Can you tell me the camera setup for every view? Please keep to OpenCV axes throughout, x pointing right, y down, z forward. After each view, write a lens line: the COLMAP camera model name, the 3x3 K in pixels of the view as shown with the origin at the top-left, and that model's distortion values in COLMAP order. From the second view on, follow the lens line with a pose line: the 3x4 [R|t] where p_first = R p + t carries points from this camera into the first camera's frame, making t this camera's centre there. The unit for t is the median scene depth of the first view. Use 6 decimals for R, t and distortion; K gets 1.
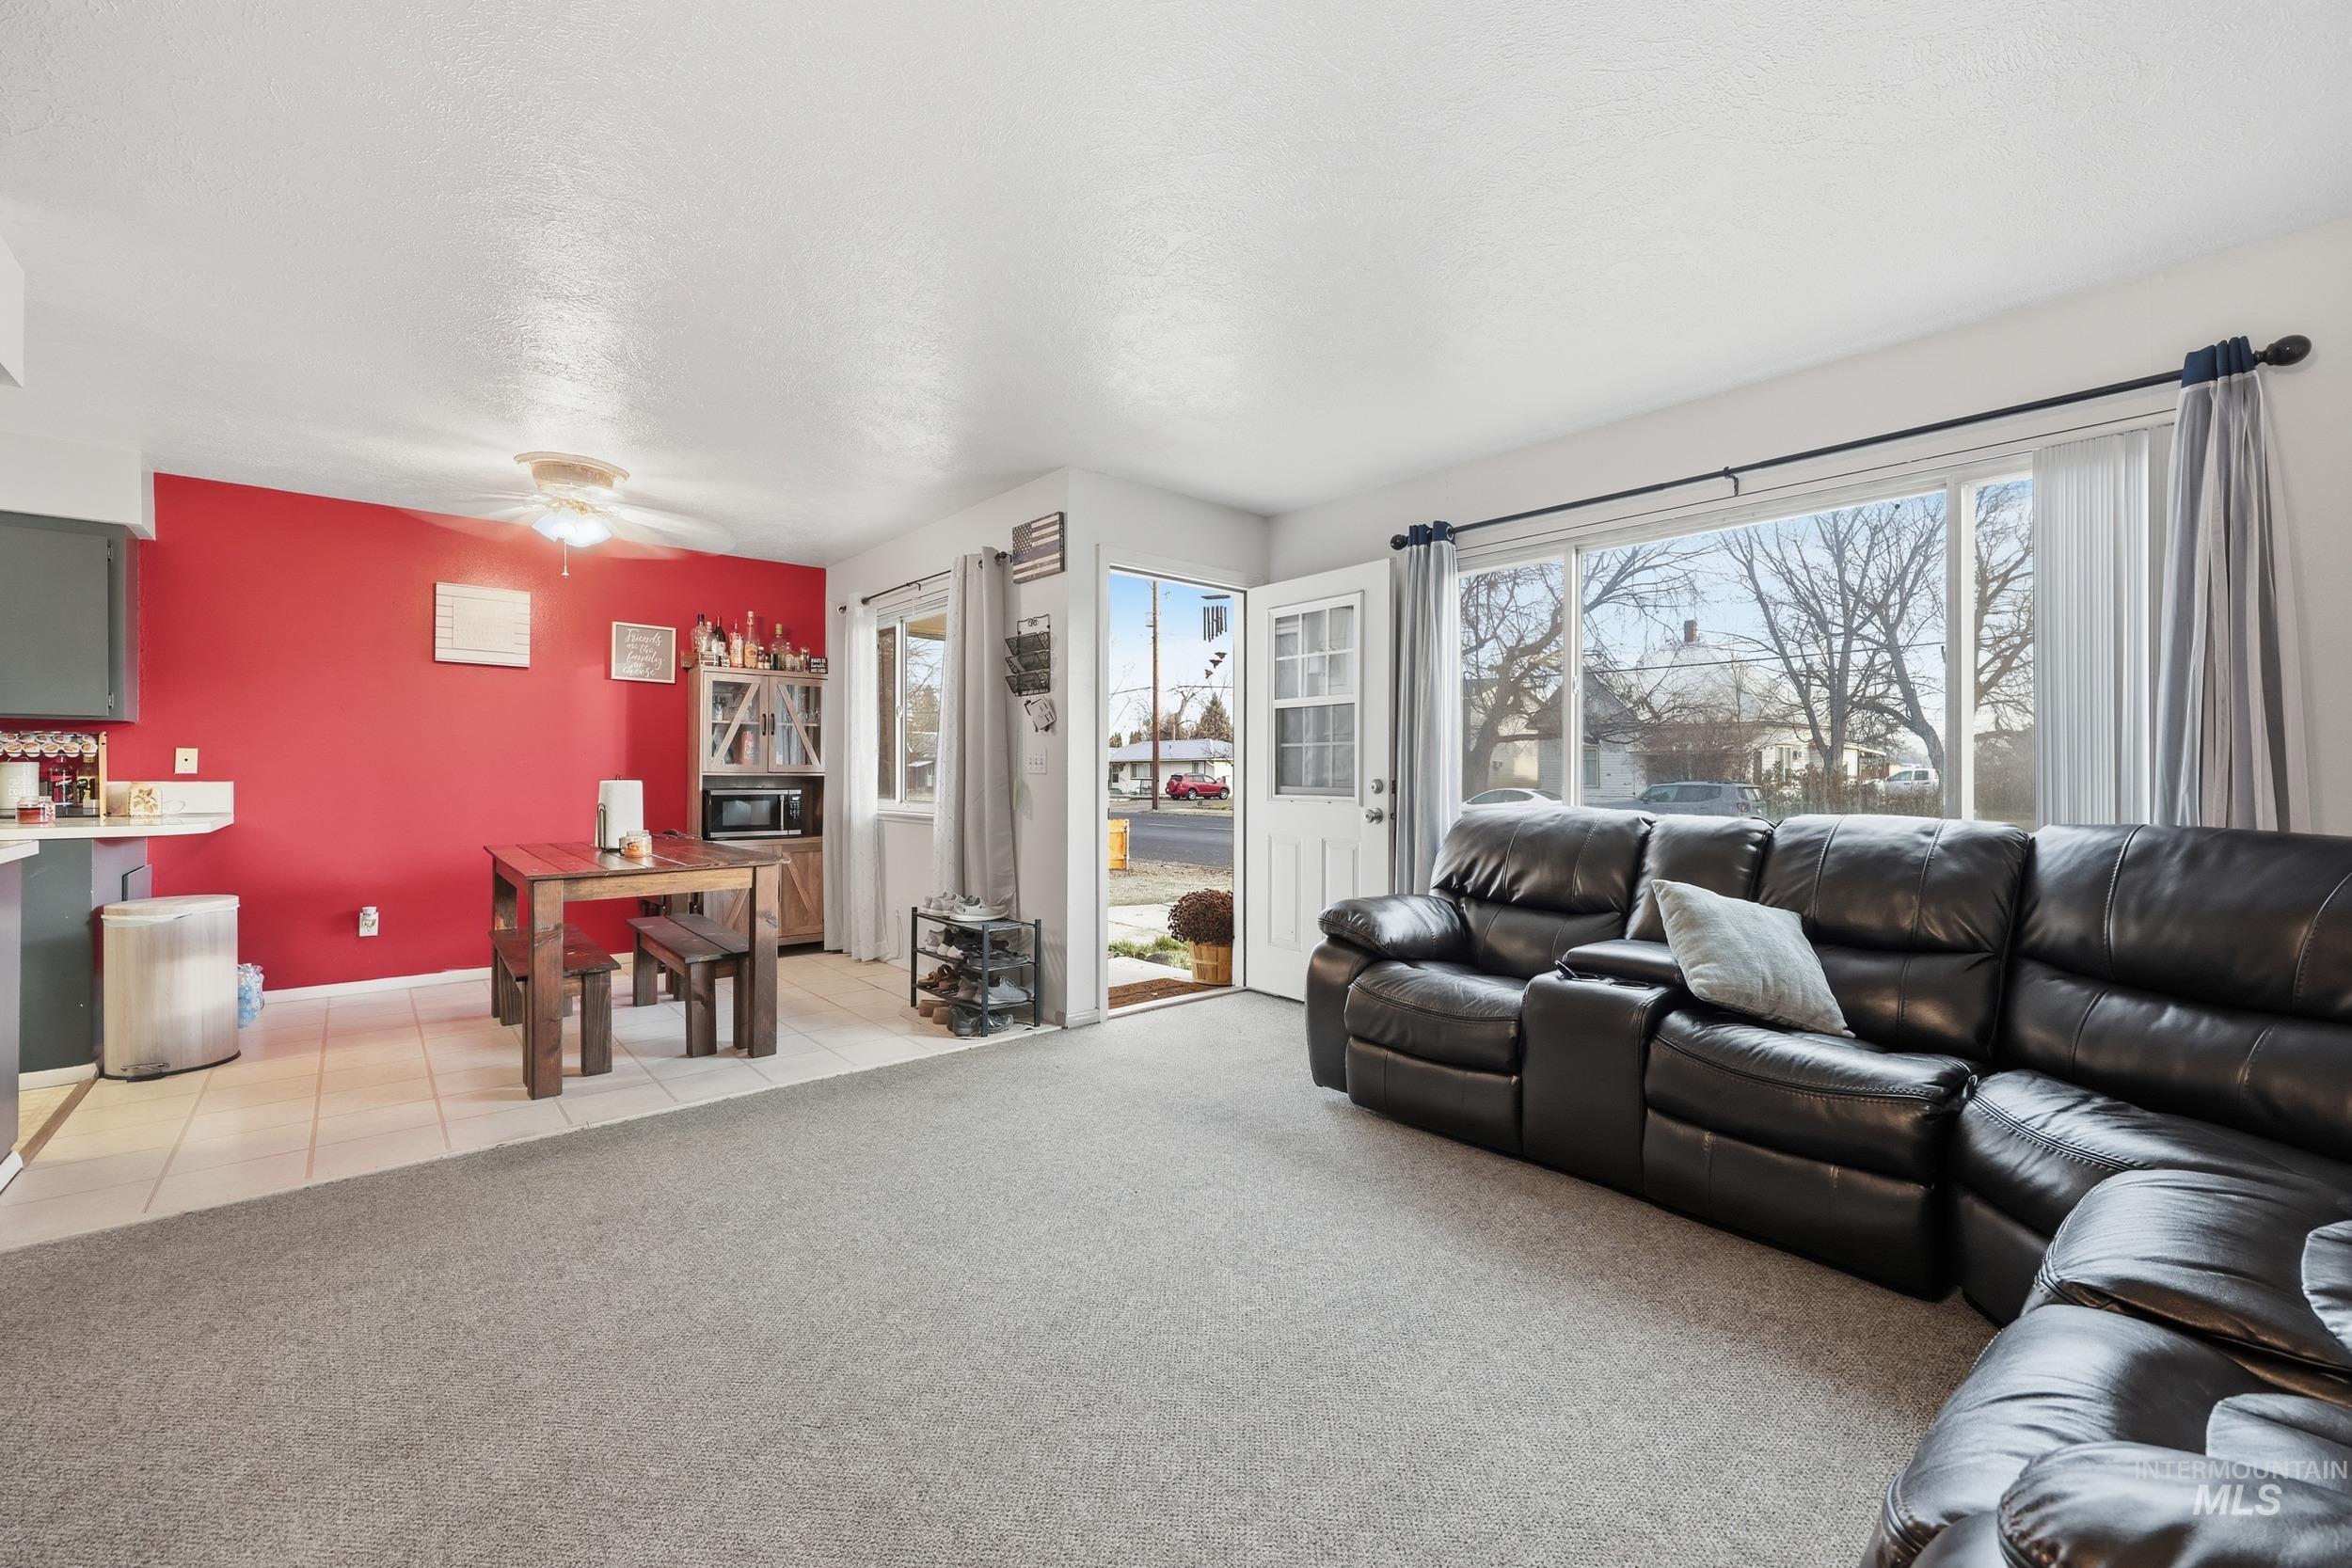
lens RADIAL K [[951.5, 0, 1174.5], [0, 951.5, 784.1], [0, 0, 1]] dist [-0.000260, -0.000295]
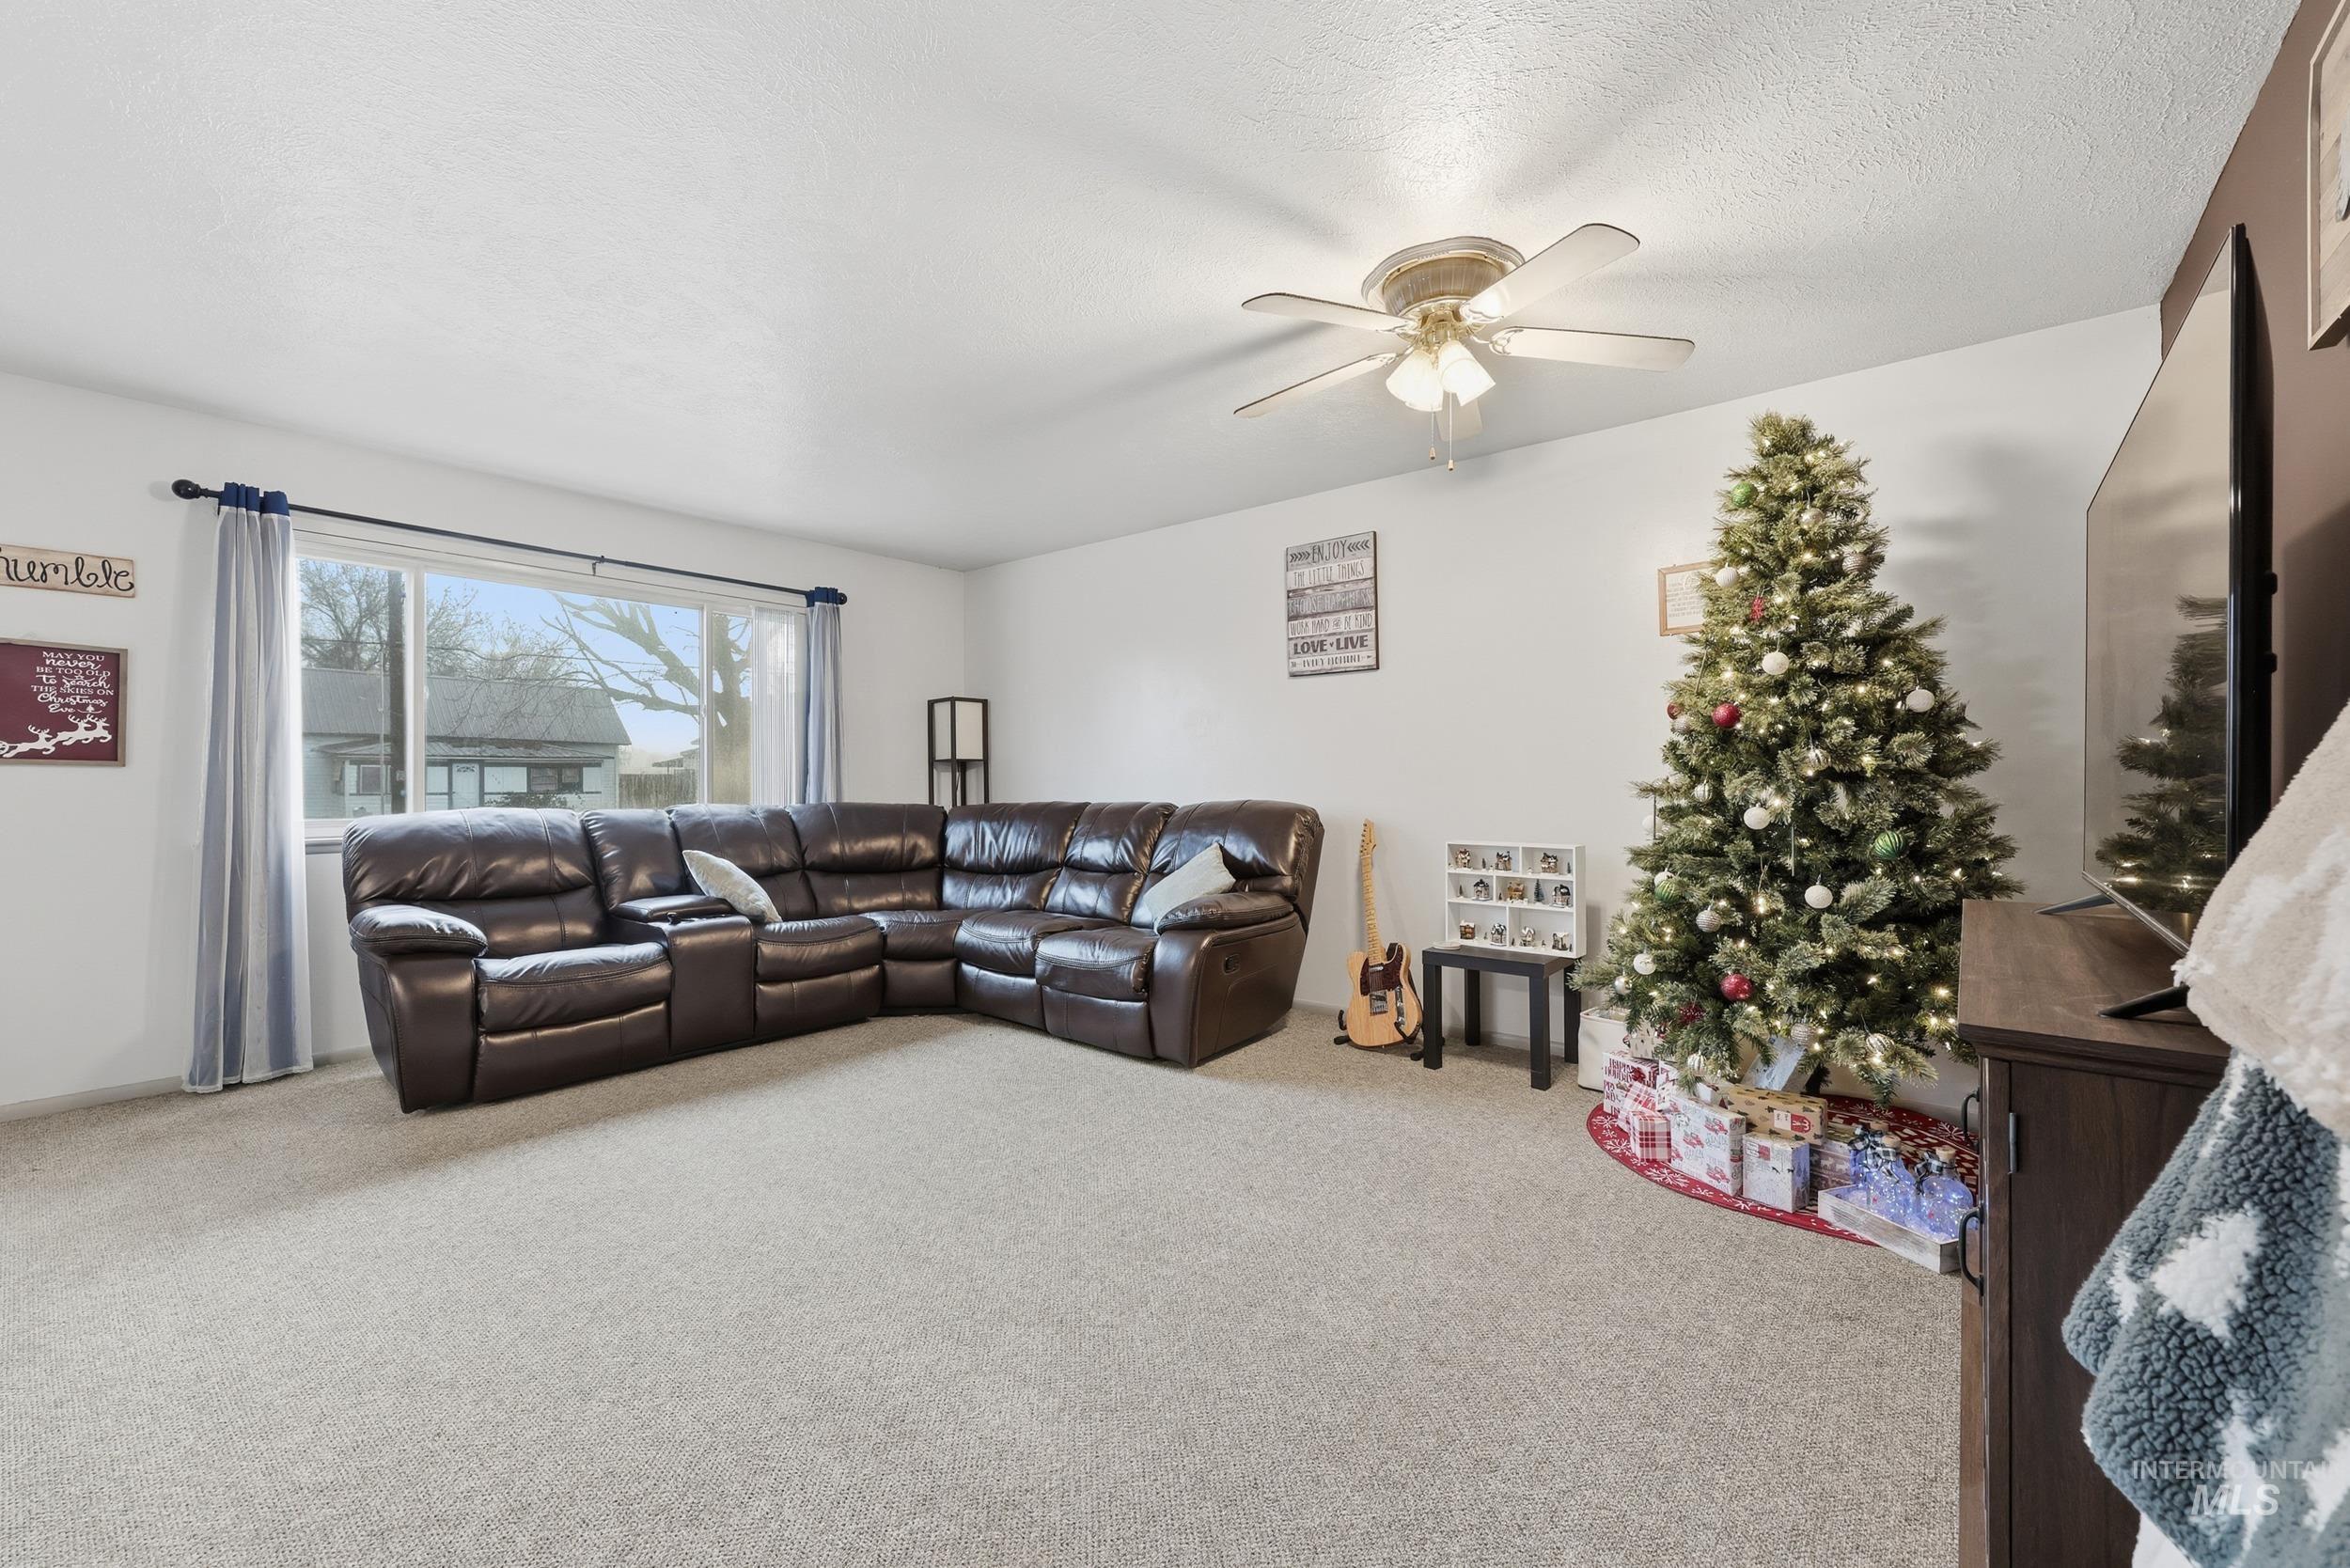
lens RADIAL K [[950.9, 0, 1181.1], [0, 950.9, 784.6], [0, 0, 1]] dist [-0.000260, -0.000295]
pose [[-0.177882, -0.005908, 0.984034, -0.670794], [0.015333, 0.999844, 0.008775, -0.001188], [-0.983932, 0.016649, -0.177764, 0.309576]]
